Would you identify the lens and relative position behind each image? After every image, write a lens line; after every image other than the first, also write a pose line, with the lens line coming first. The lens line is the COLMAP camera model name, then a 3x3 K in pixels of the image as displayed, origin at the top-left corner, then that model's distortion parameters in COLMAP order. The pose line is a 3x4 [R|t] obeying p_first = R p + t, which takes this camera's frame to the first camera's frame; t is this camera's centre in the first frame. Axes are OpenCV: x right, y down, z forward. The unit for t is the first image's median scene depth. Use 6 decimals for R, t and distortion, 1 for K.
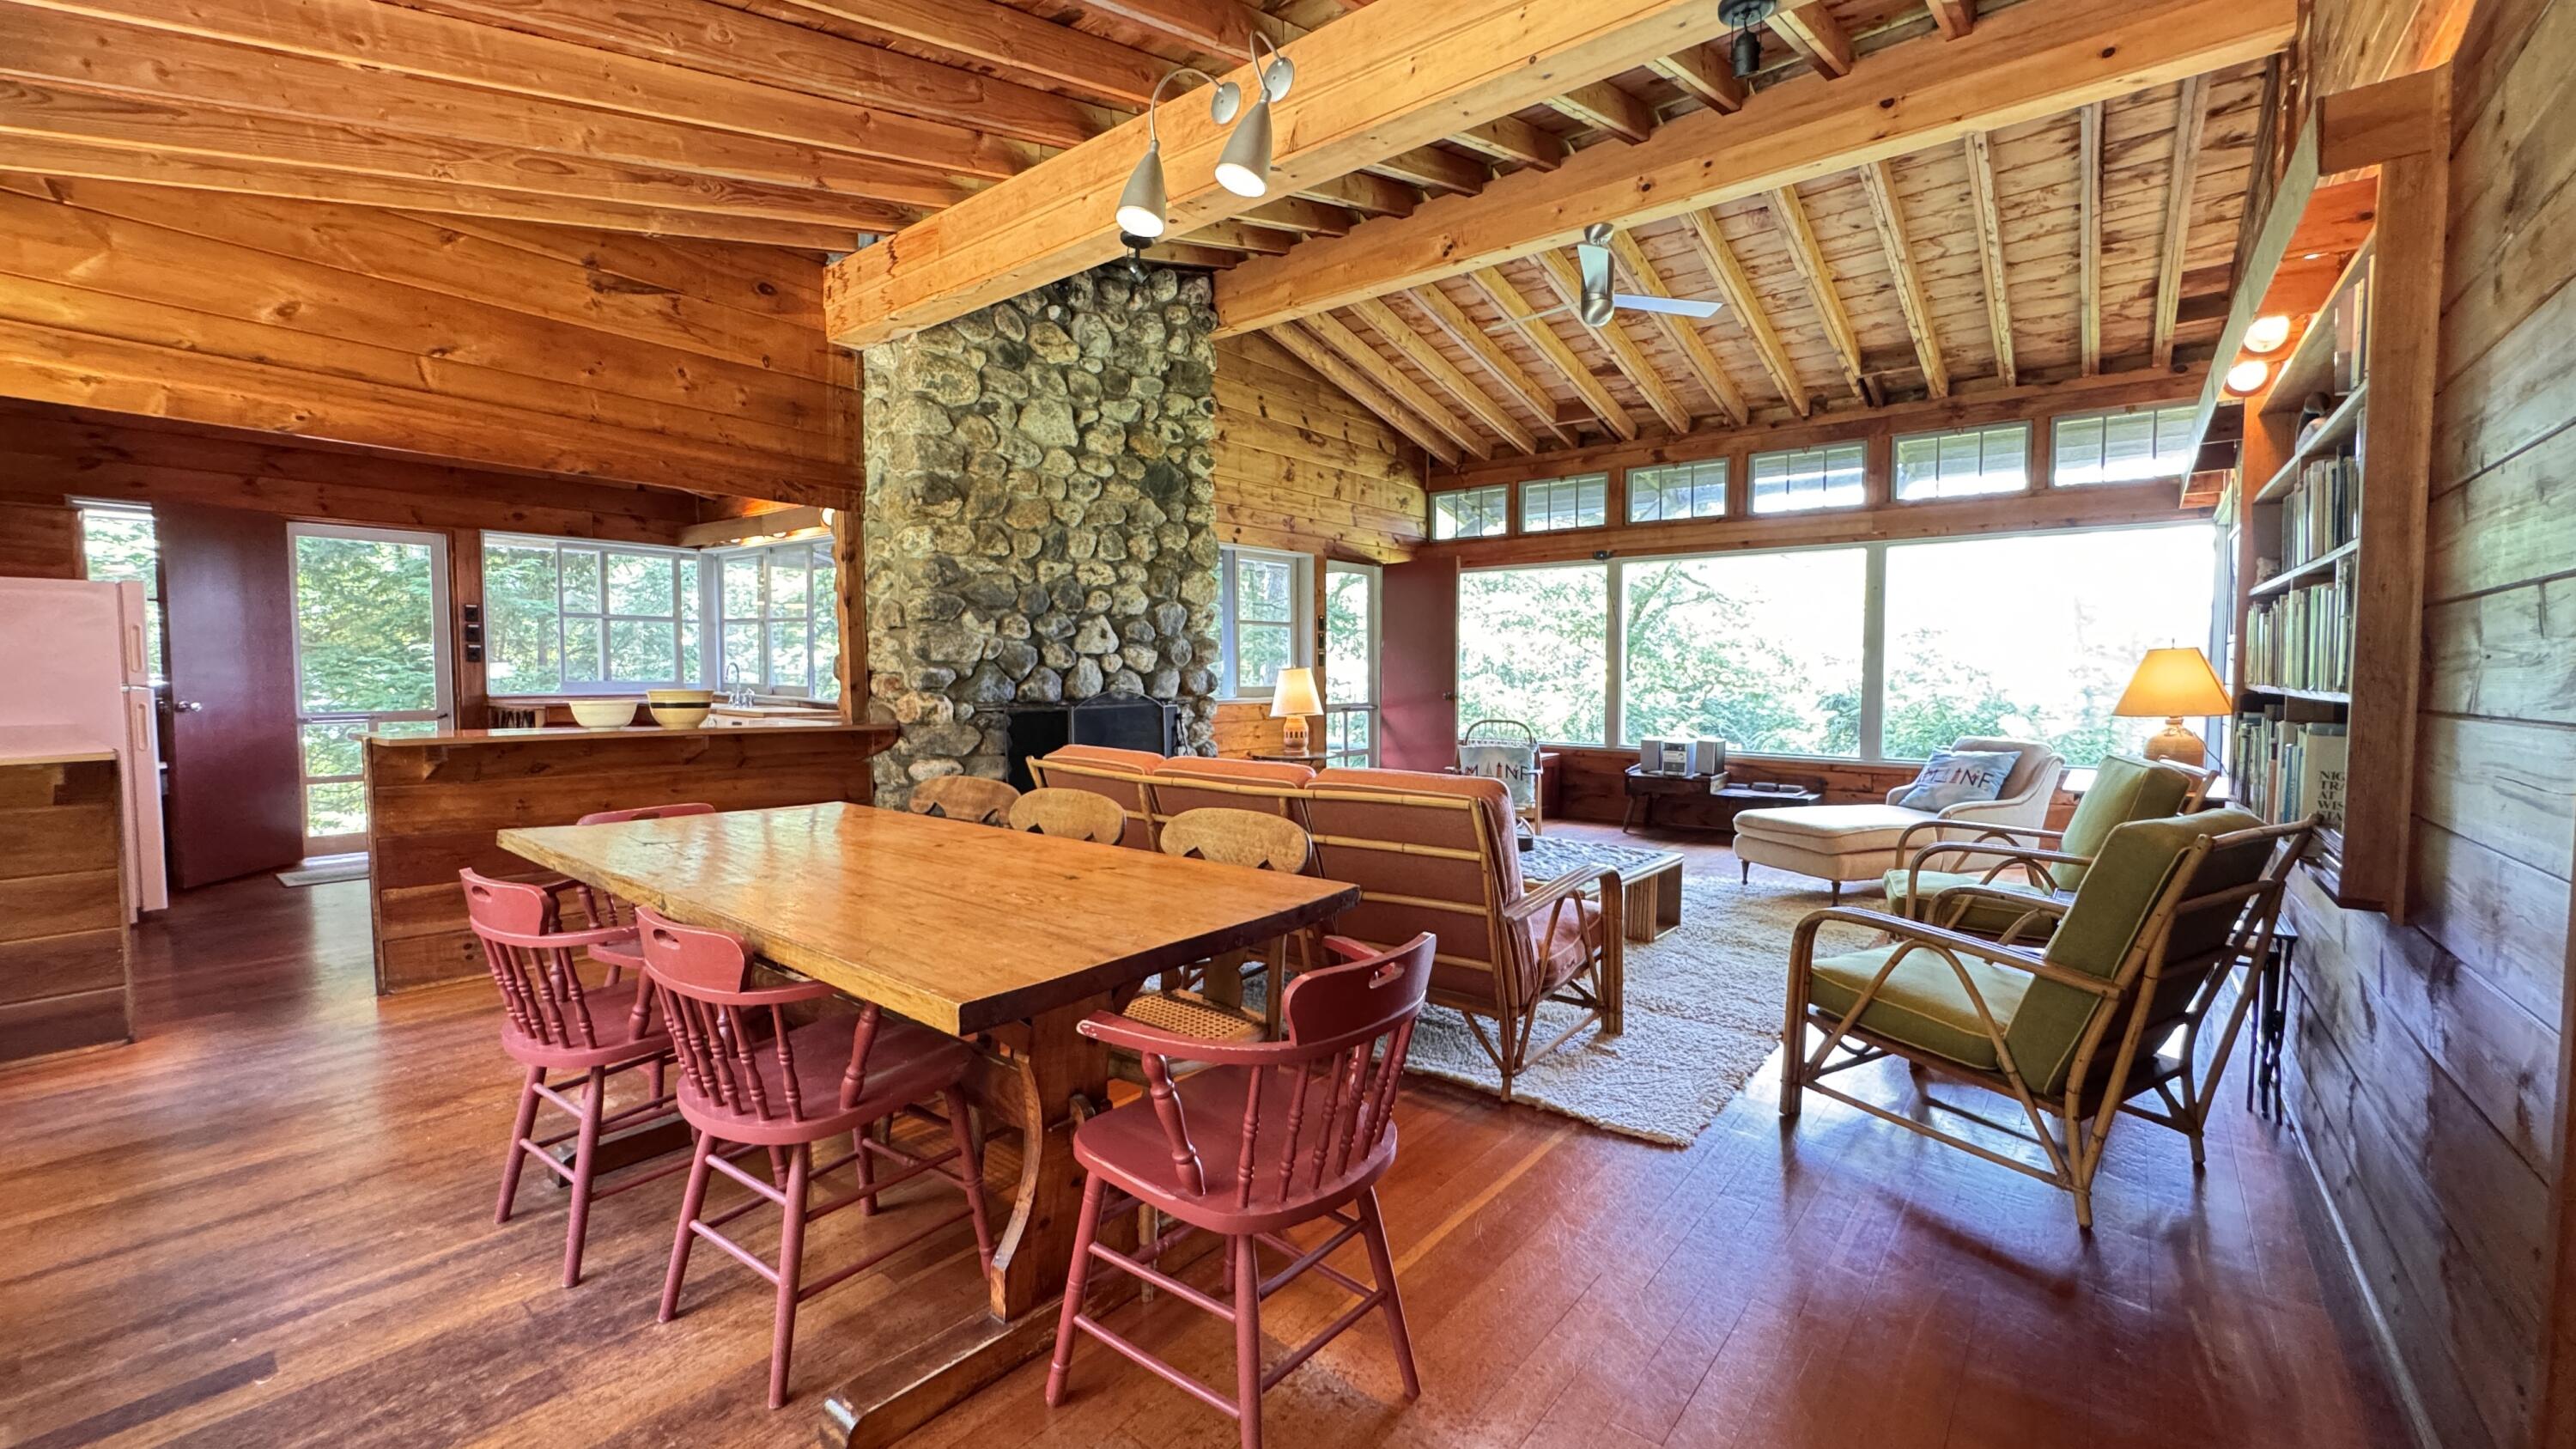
lens RADIAL K [[1031.4, 0, 1301.7], [0, 1031.4, 719.0], [0, 0, 1]] dist [-0.005690, 0.001210]
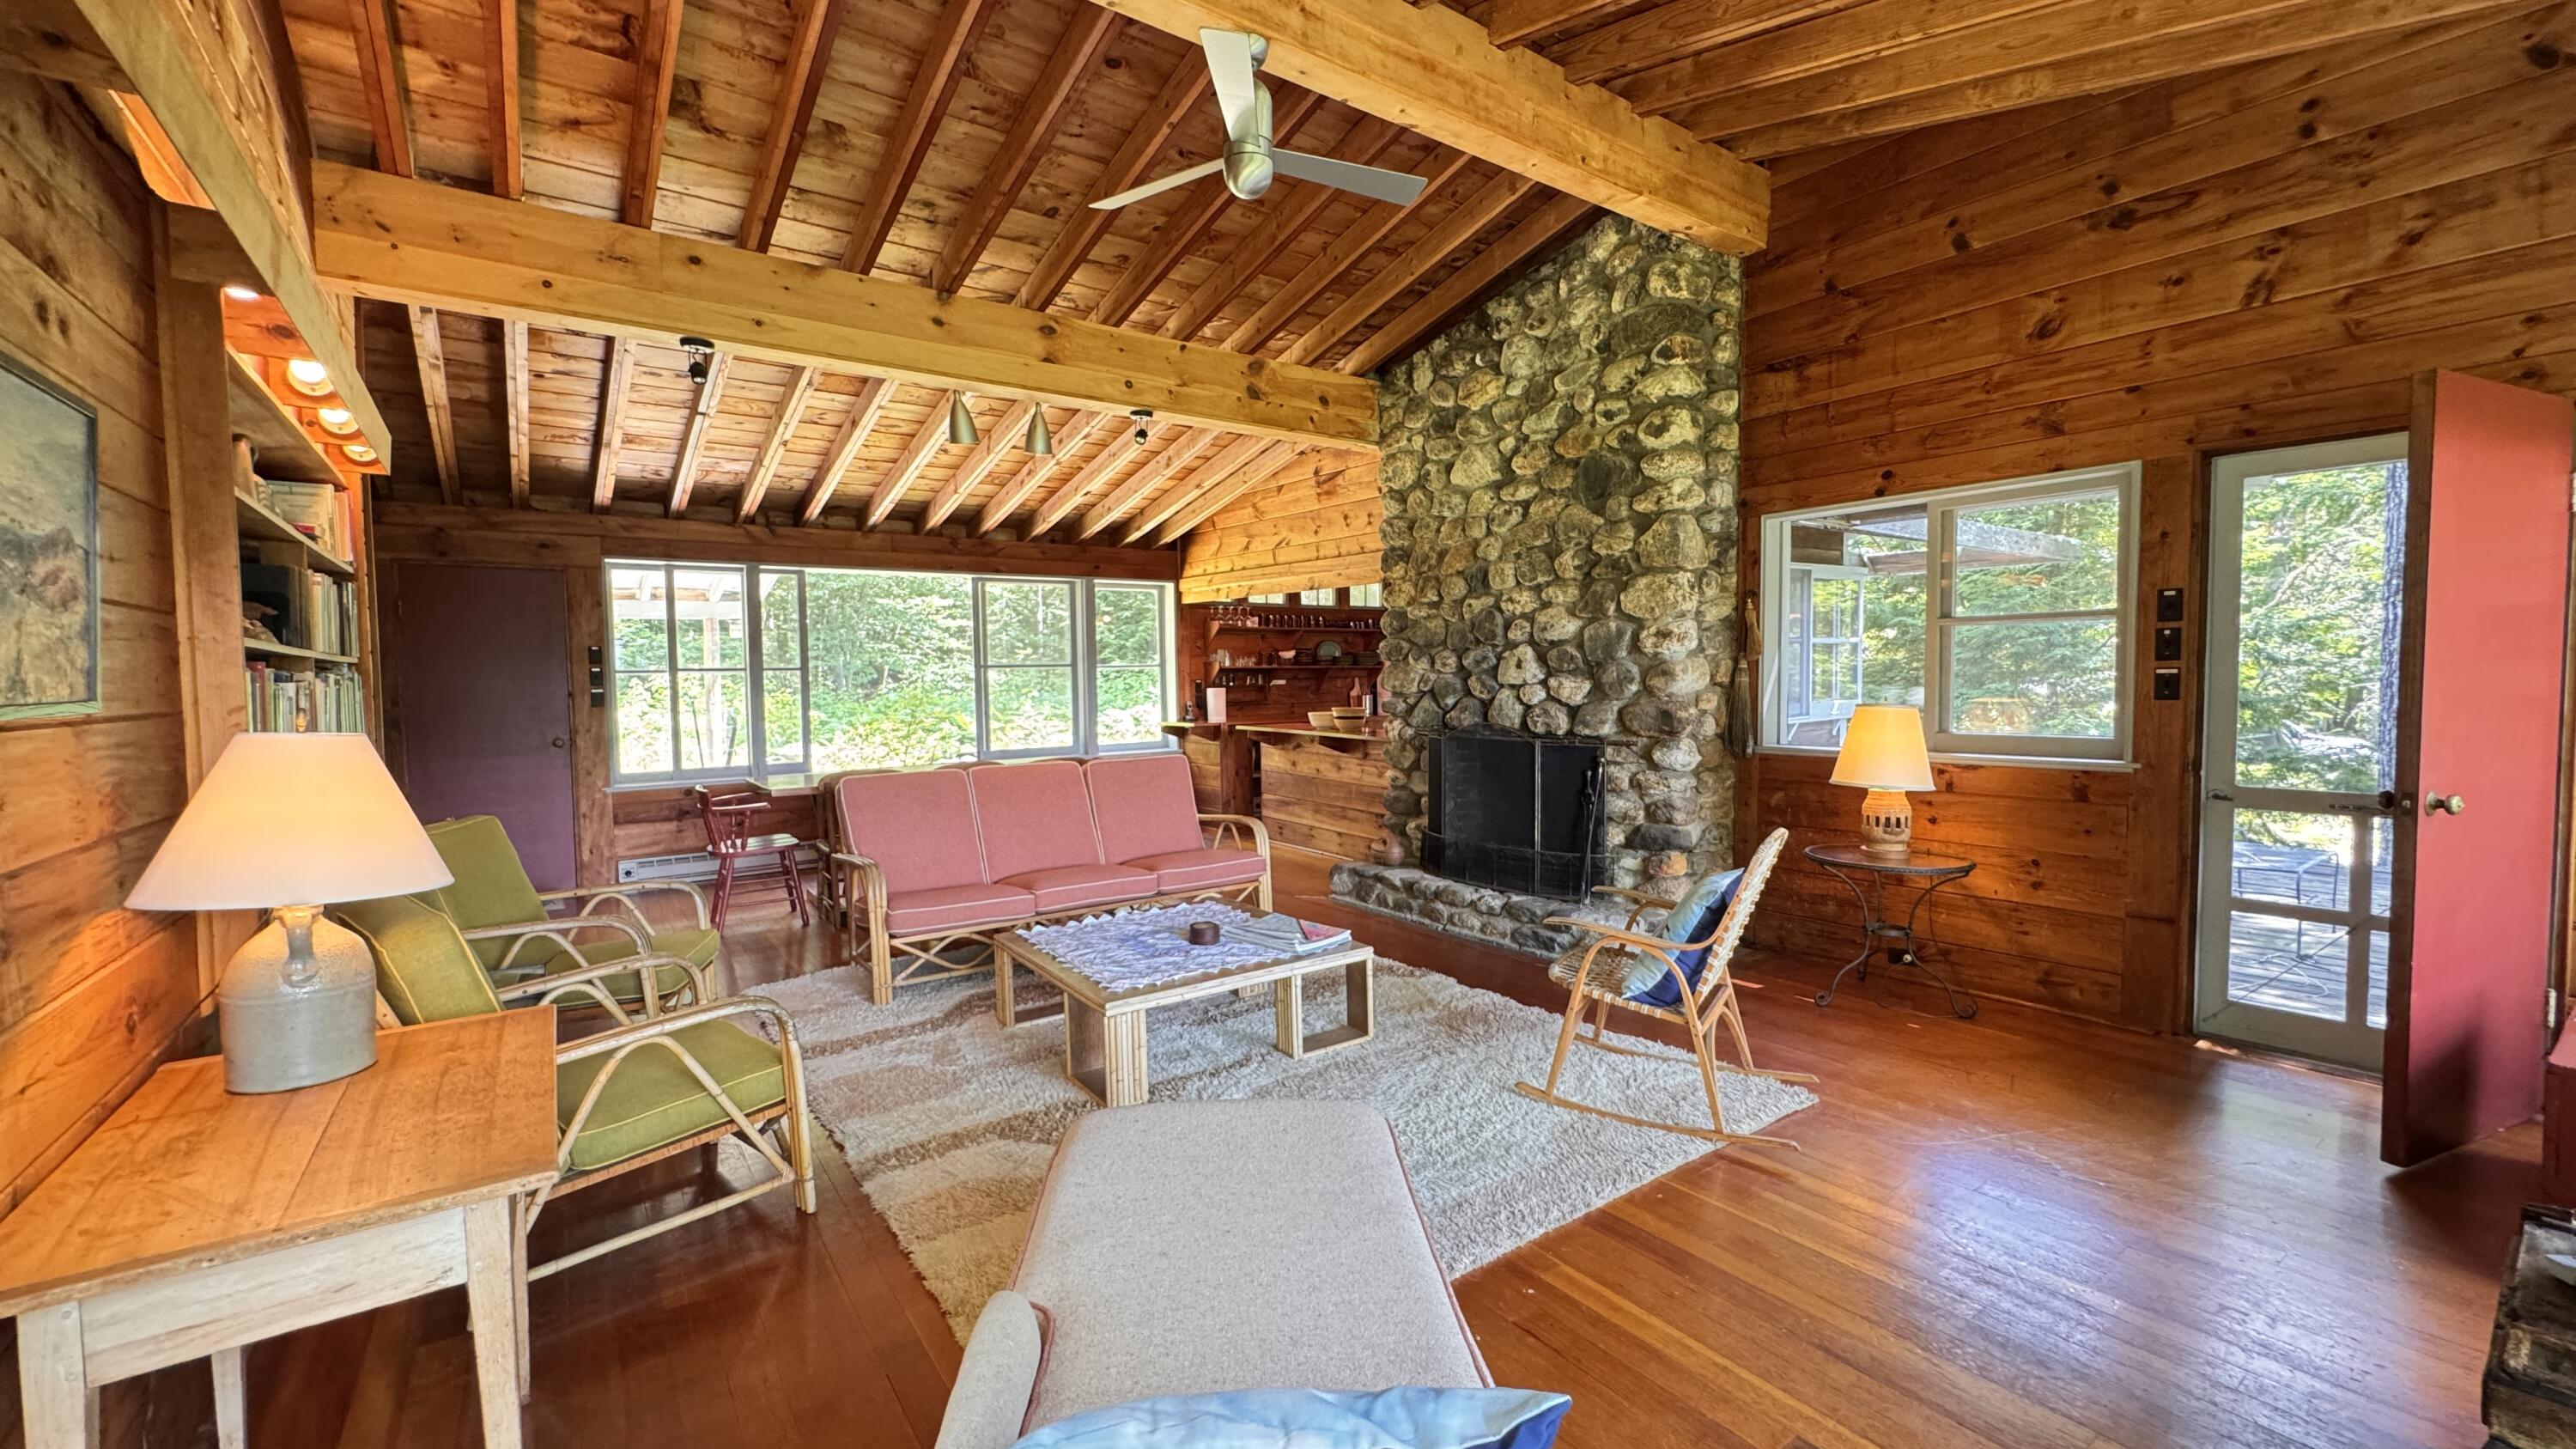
lens RADIAL K [[1031.4, 0, 1293.8], [0, 1031.4, 721.4], [0, 0, 1]] dist [-0.005690, 0.001210]
pose [[-0.272024, 0.043992, -0.961284, 0.773566], [-0.036865, 0.997745, 0.056093, -0.073588], [0.961584, 0.050696, -0.269789, 1.036863]]
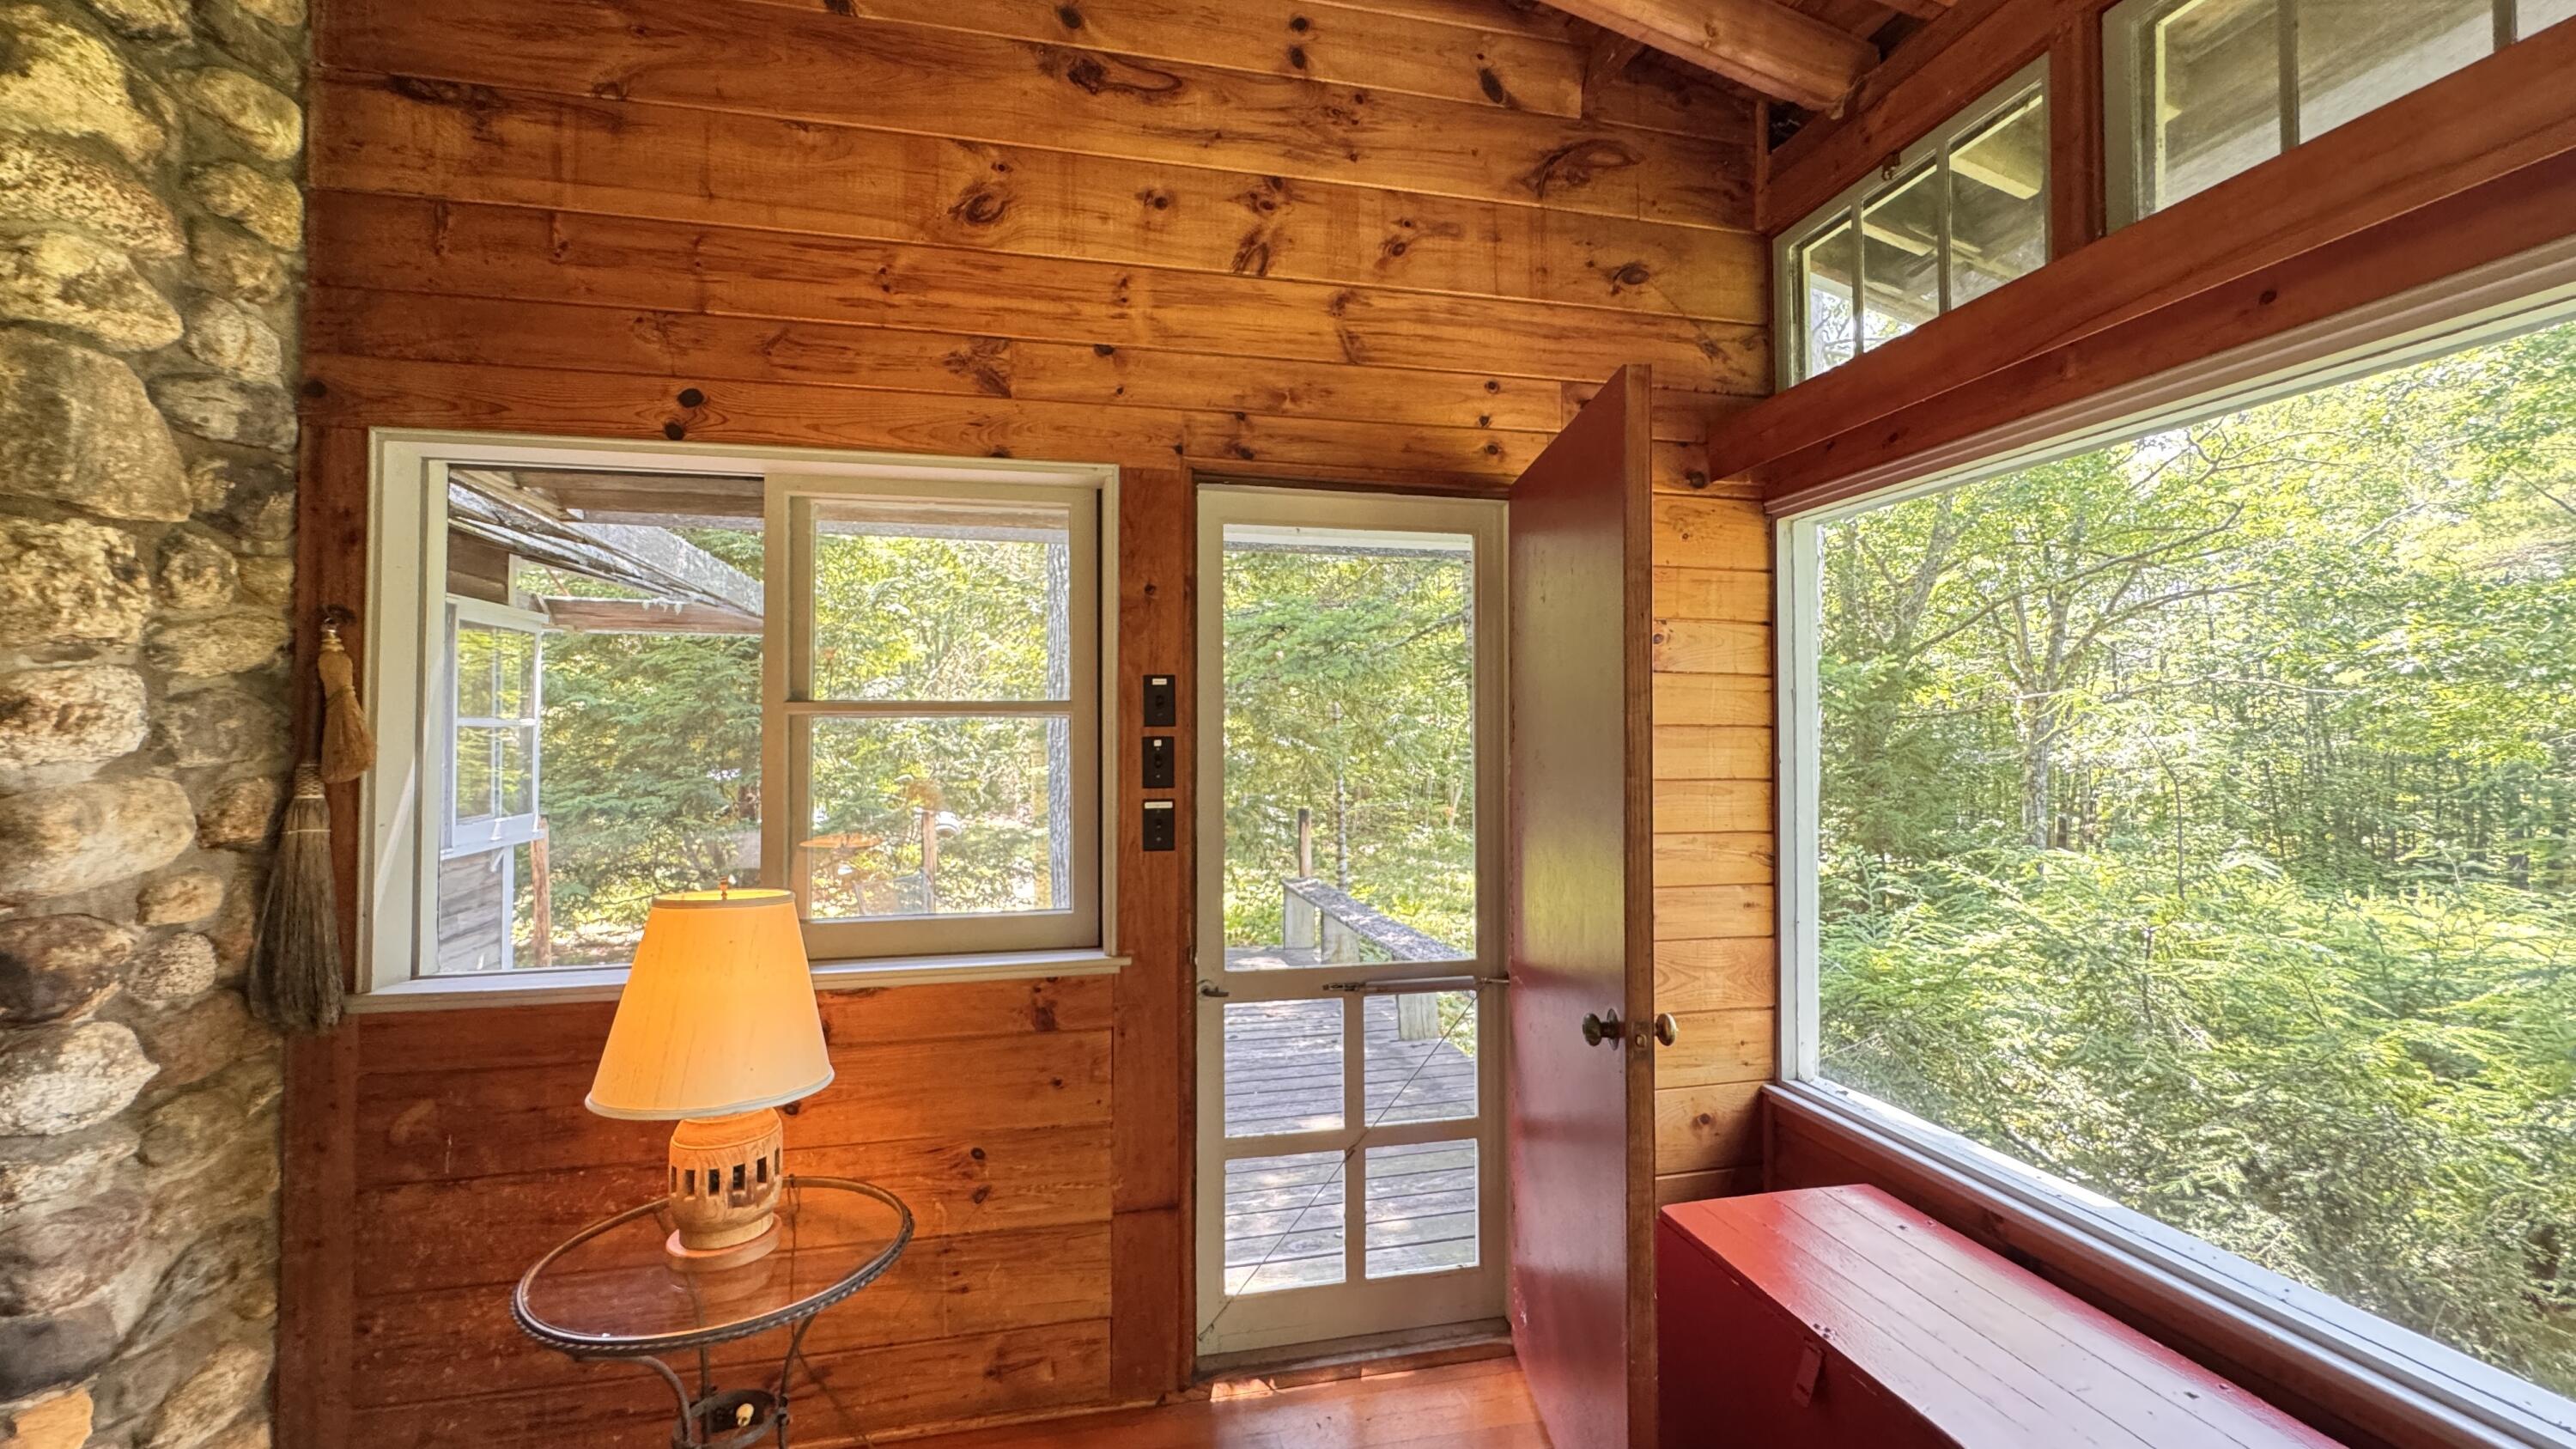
lens RADIAL K [[1031.4, 0, 1279.7], [0, 1031.4, 723.7], [0, 0, 1]] dist [-0.005690, 0.001210]
pose [[0.776912, -0.013817, -0.629457, 0.310387], [-0.029081, 0.997905, -0.057797, -0.098126], [0.628937, 0.063209, 0.774882, 1.099432]]
